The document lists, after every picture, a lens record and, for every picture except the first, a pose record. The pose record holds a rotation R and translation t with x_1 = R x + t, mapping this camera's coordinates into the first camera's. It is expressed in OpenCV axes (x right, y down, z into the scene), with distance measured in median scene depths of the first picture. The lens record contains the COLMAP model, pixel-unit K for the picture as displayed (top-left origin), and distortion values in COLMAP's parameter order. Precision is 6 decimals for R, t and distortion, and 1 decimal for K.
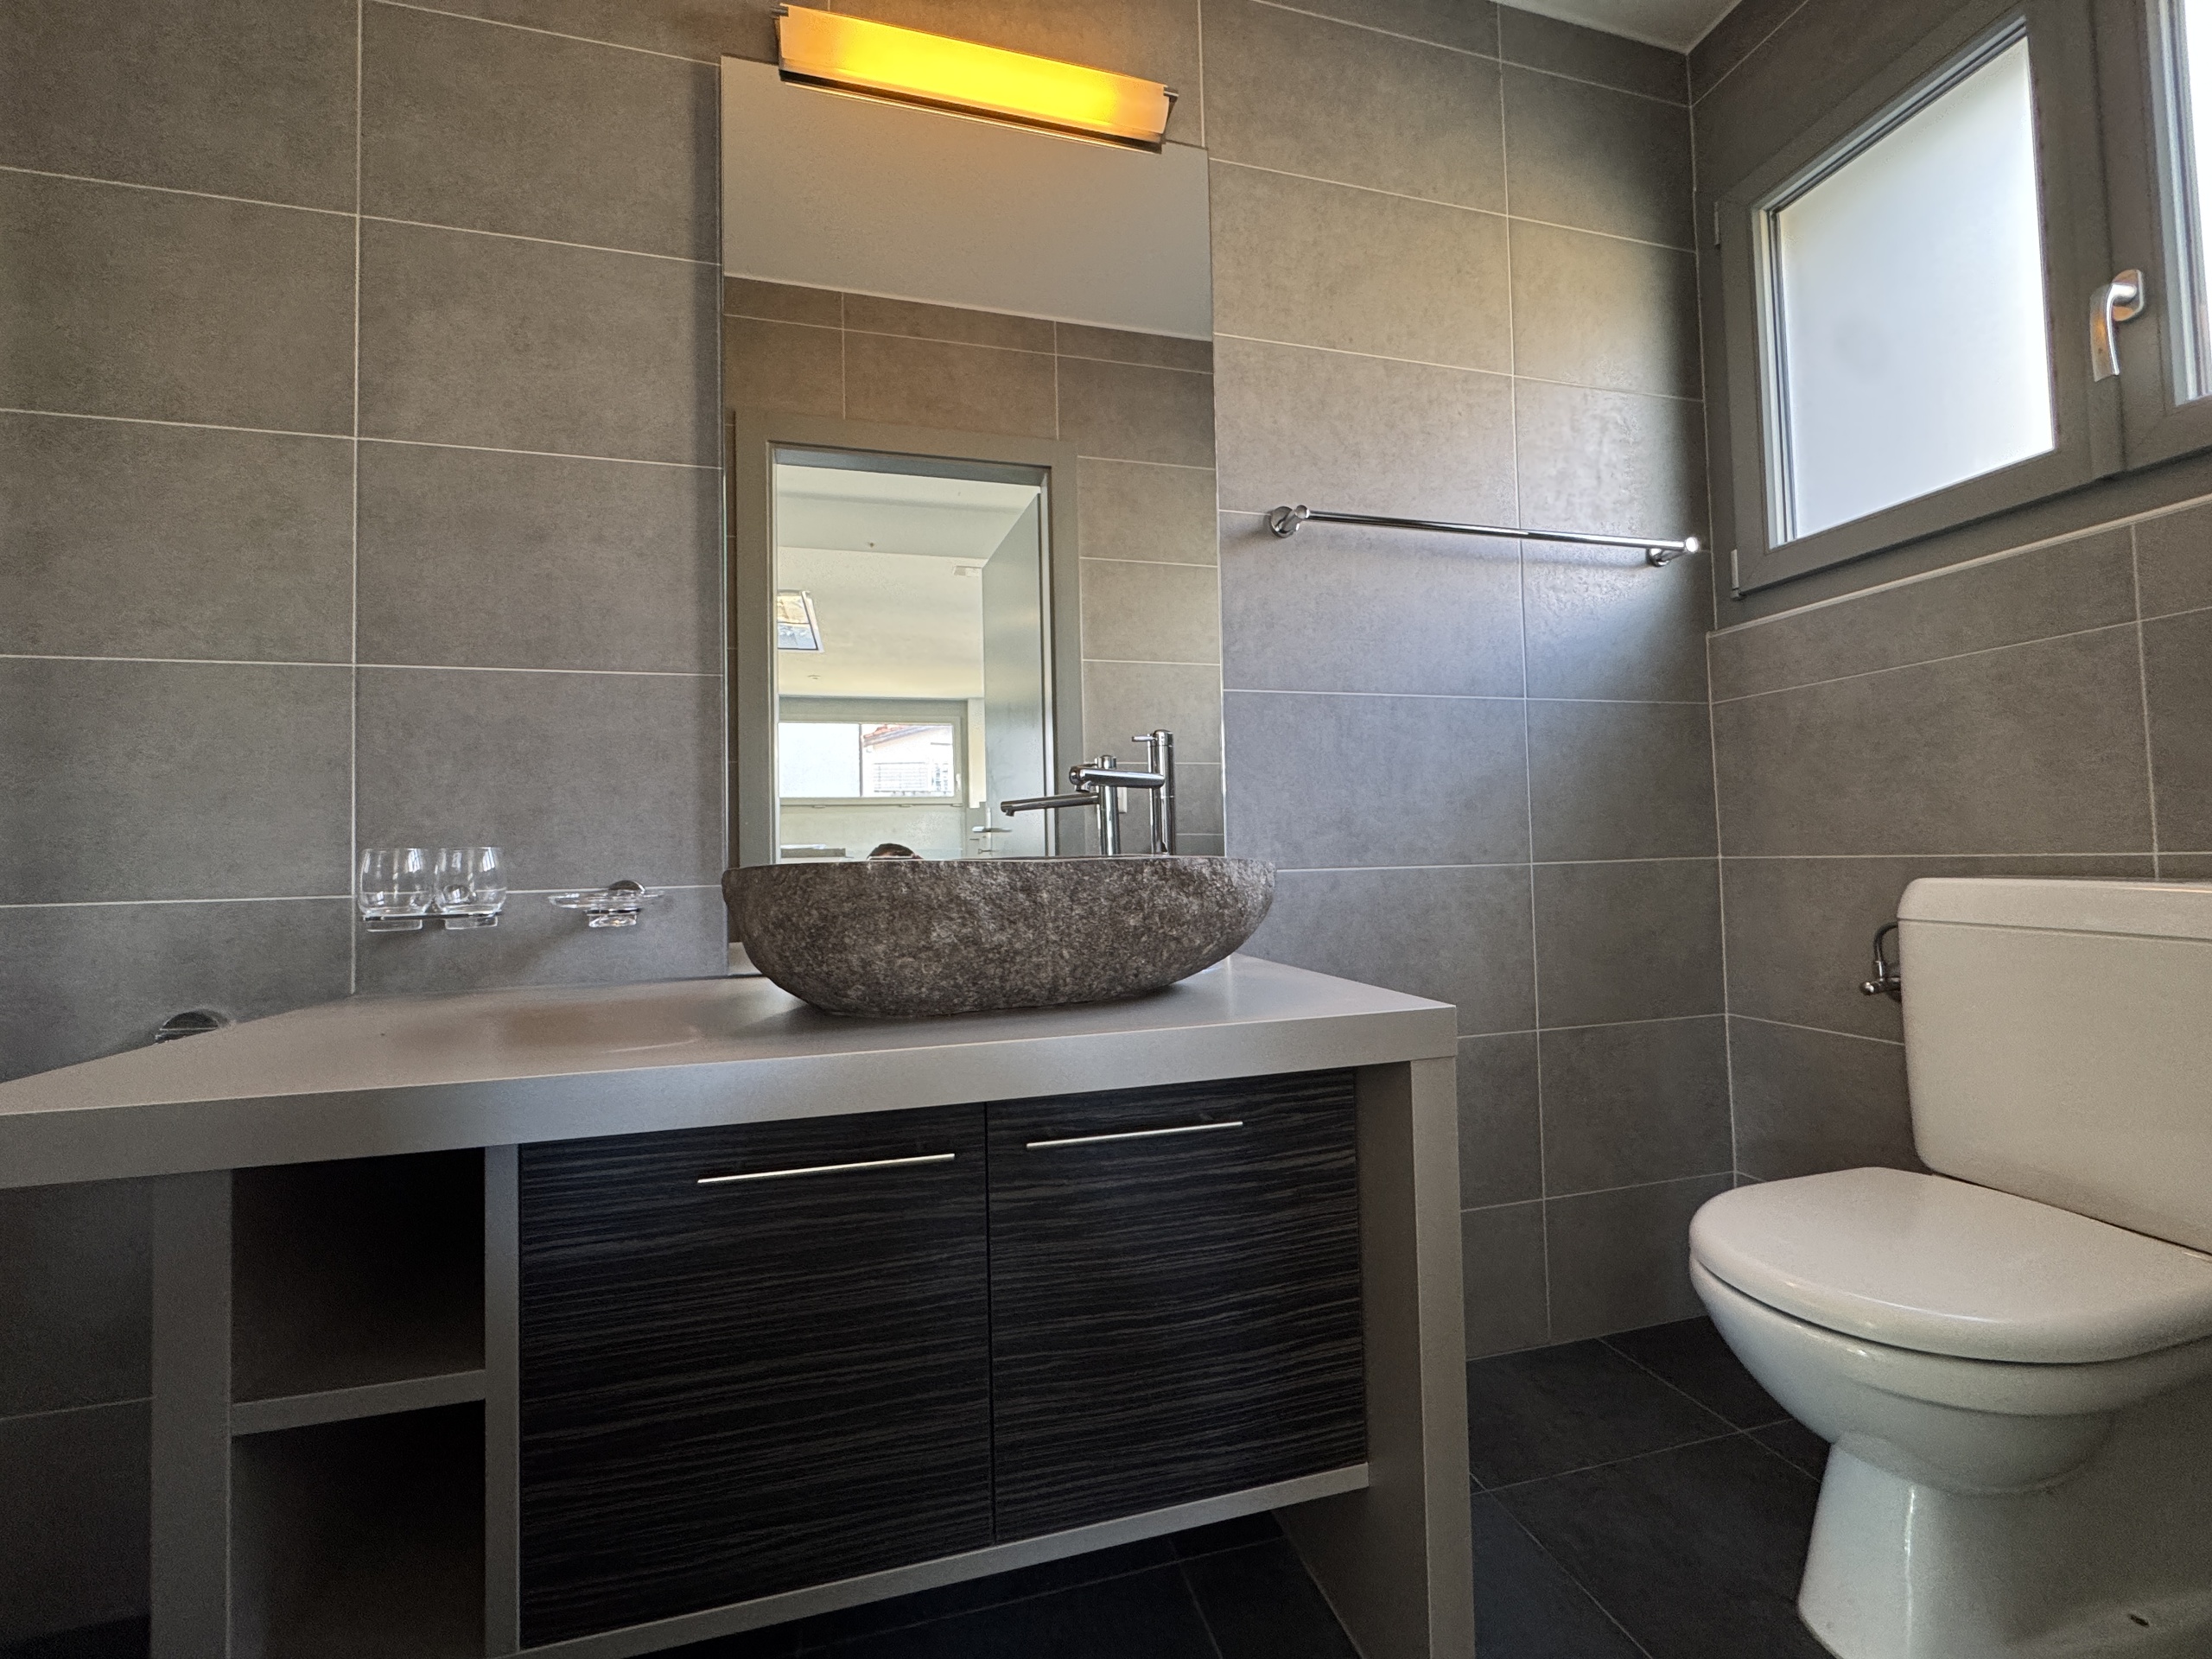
lens RADIAL K [[884.4, 0, 1106.0], [0, 884.4, 829.5], [0, 0, 1]] dist [-0.002243, -0.000294]
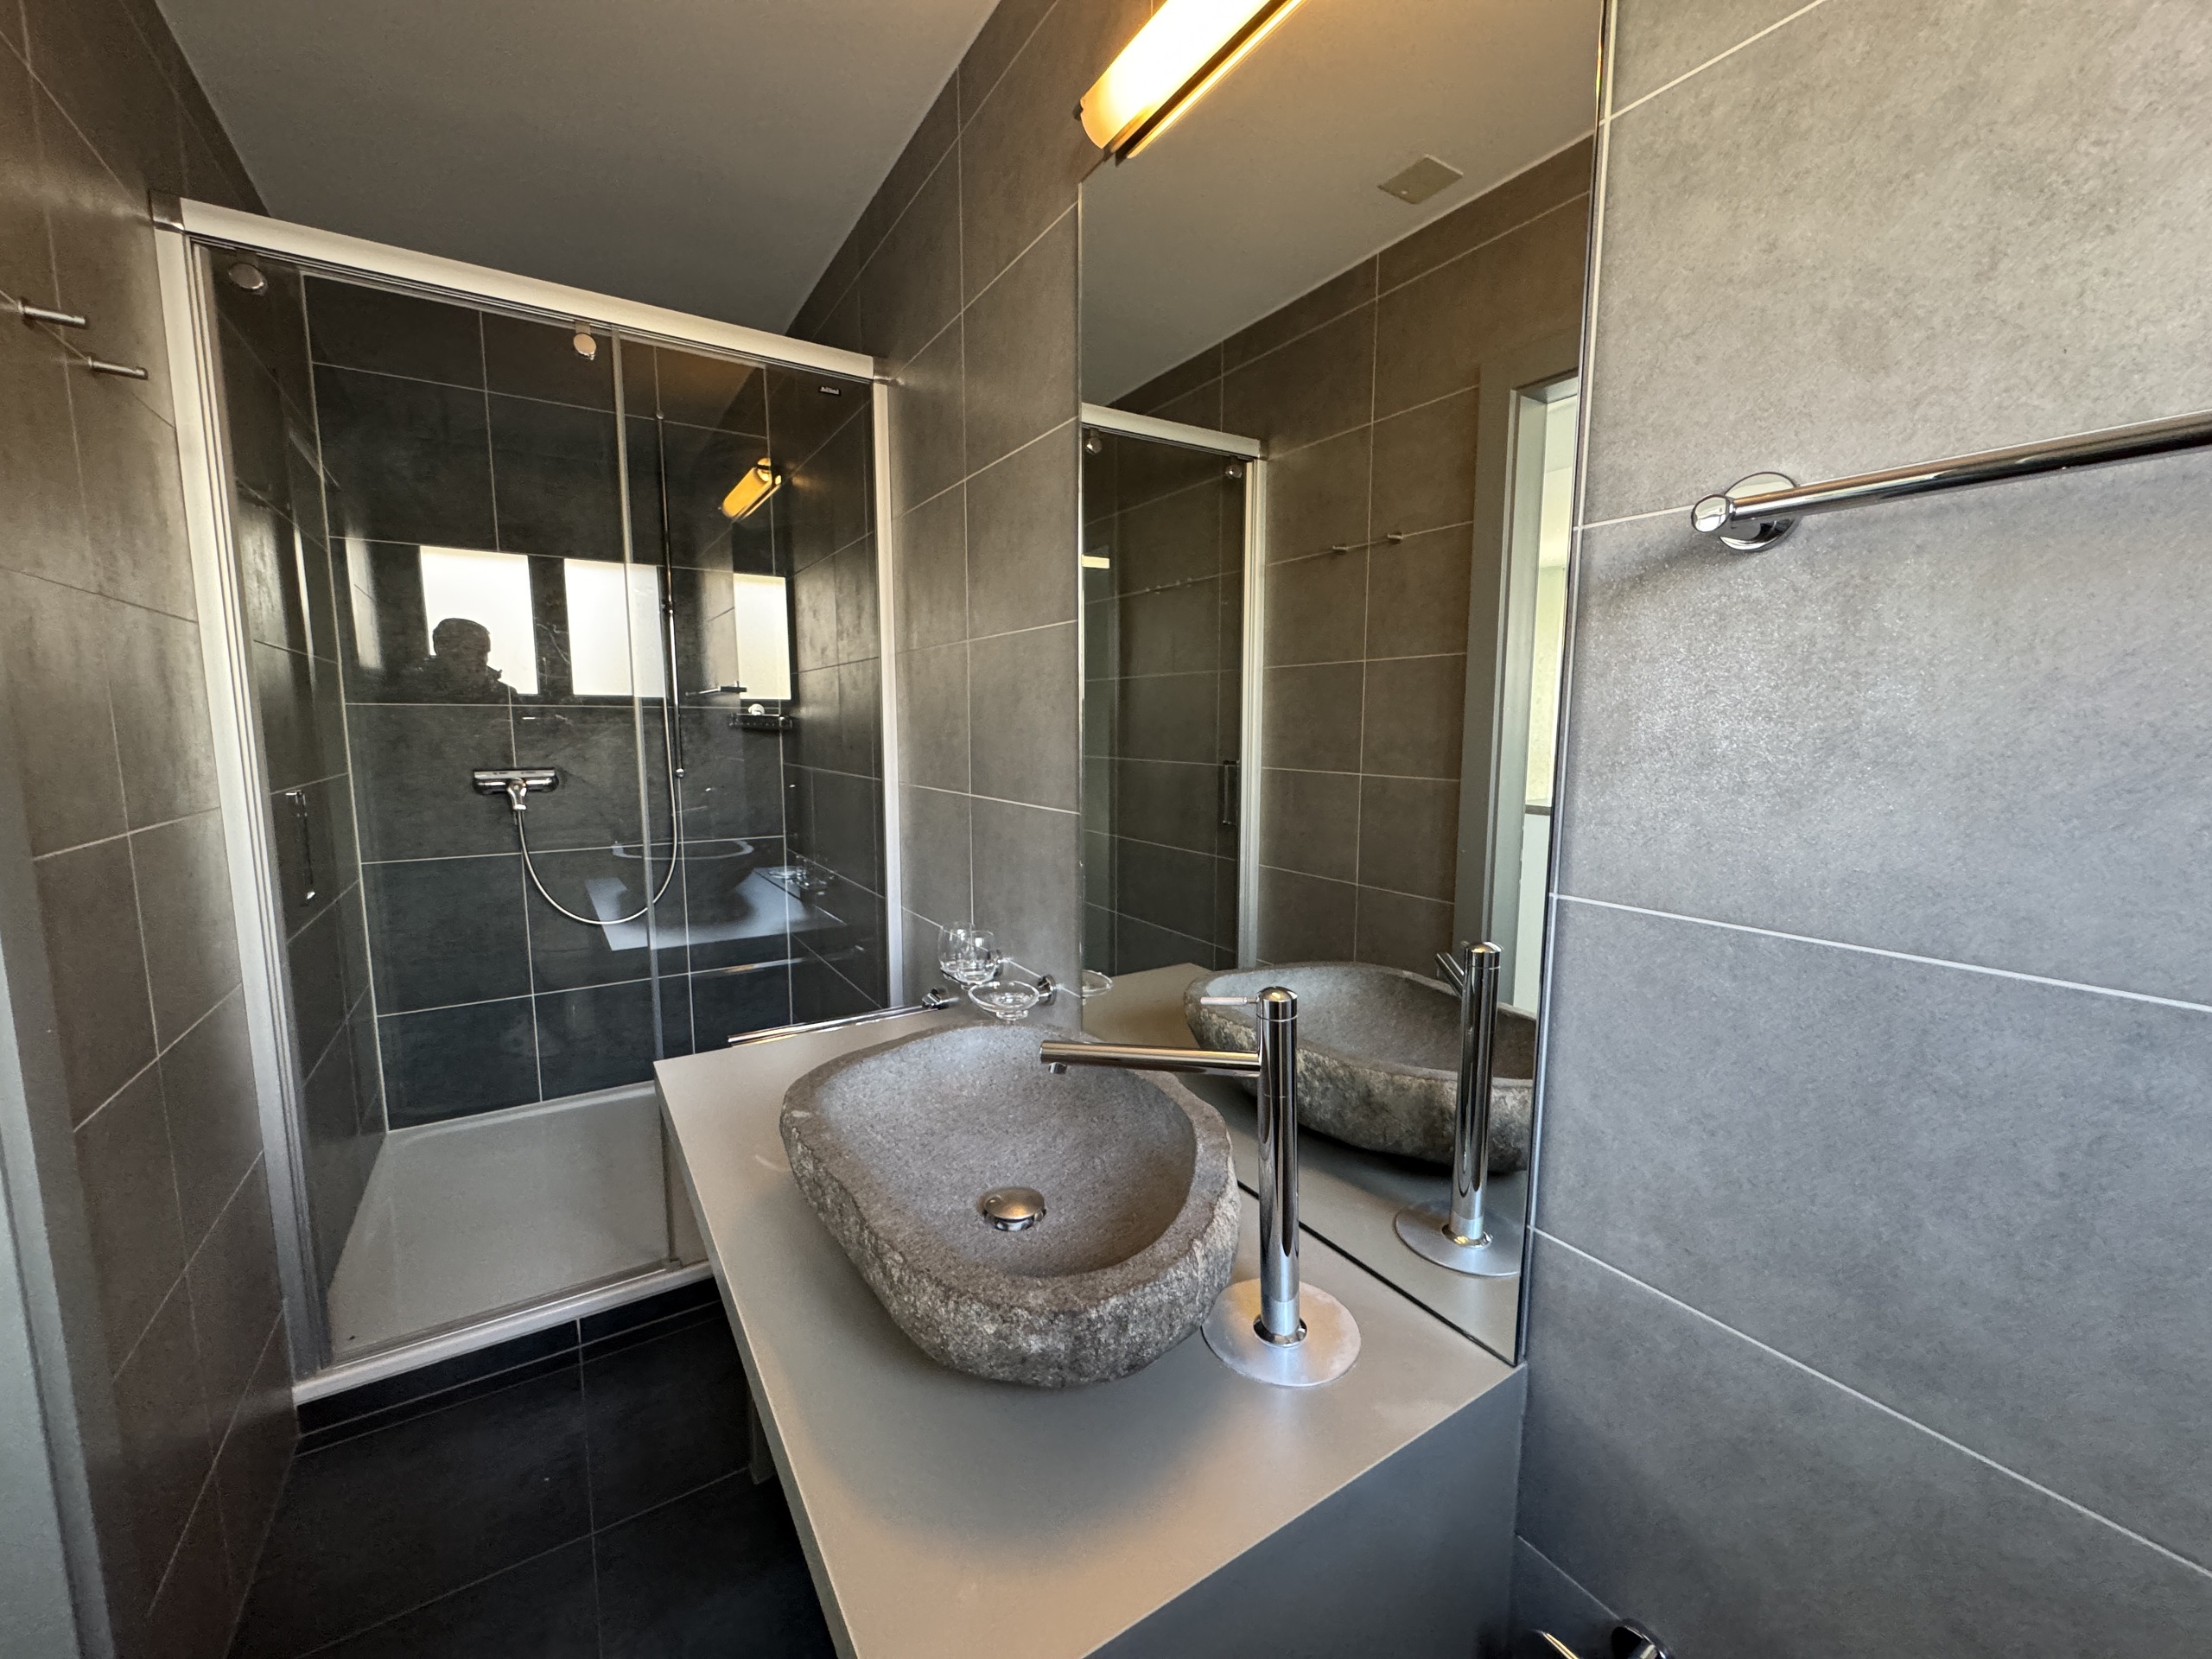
lens RADIAL K [[884.4, 0, 1106.0], [0, 884.4, 829.5], [0, 0, 1]] dist [-0.002243, -0.000294]
pose [[0.308412, 0.140026, -0.940890, 0.504120], [0.020651, 0.987888, 0.153789, -0.270622], [0.951029, -0.066860, 0.301785, 0.580733]]
